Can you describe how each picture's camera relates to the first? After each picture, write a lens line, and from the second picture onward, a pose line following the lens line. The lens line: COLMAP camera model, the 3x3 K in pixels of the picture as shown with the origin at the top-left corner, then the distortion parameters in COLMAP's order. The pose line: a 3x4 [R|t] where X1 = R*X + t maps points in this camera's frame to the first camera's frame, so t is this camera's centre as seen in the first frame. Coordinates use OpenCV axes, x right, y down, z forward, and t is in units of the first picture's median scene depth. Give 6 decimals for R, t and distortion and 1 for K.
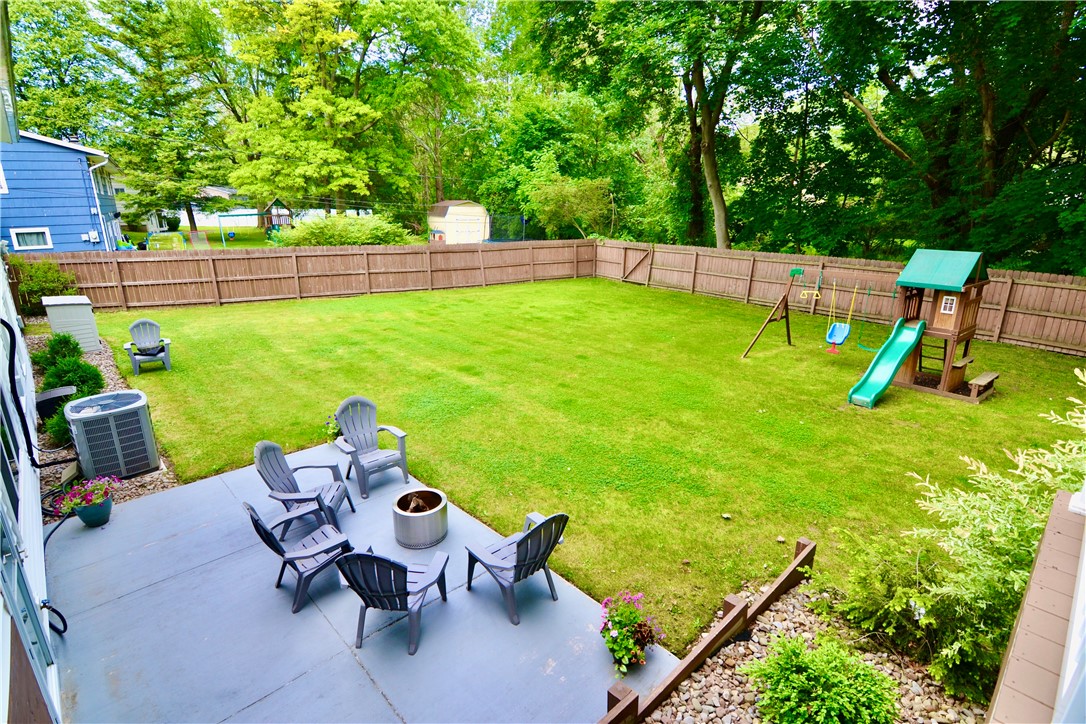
lens RADIAL K [[529.5, 0, 539.1], [0, 529.5, 357.1], [0, 0, 1]] dist [-0.013552, -0.007202]
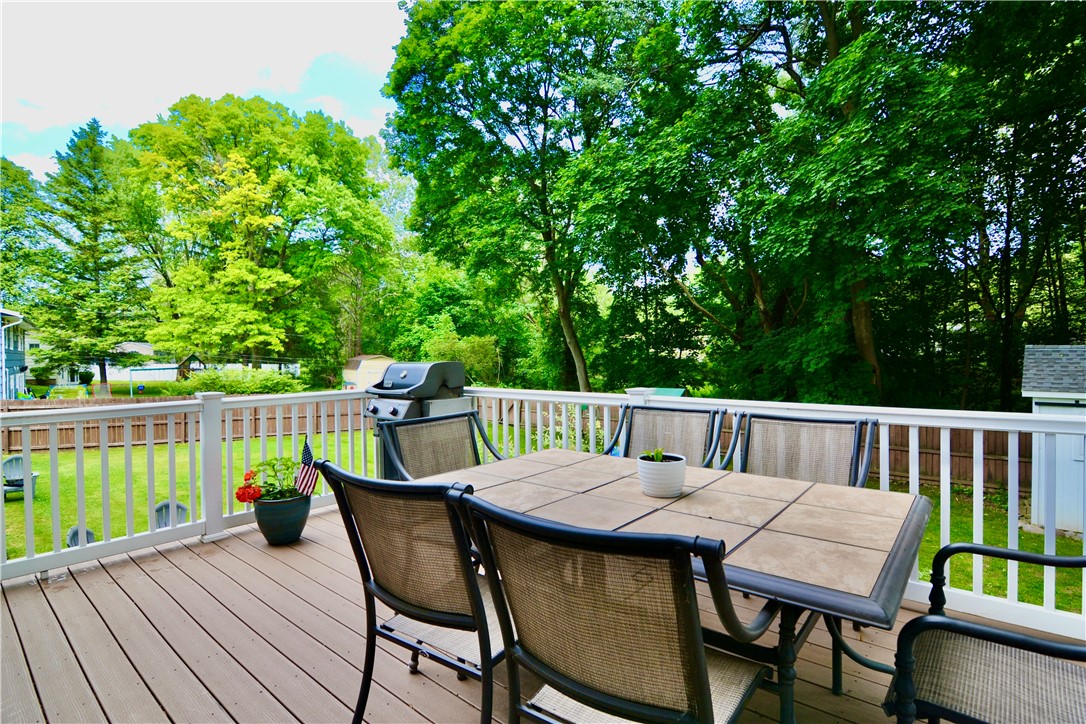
lens RADIAL K [[529.5, 0, 546.7], [0, 529.5, 356.2], [0, 0, 1]] dist [-0.013552, -0.007202]
pose [[0.992797, -0.005175, 0.119696, 0.089091], [0.038604, 0.959600, -0.278707, 0.027172], [-0.113418, 0.281320, 0.952888, -0.093383]]
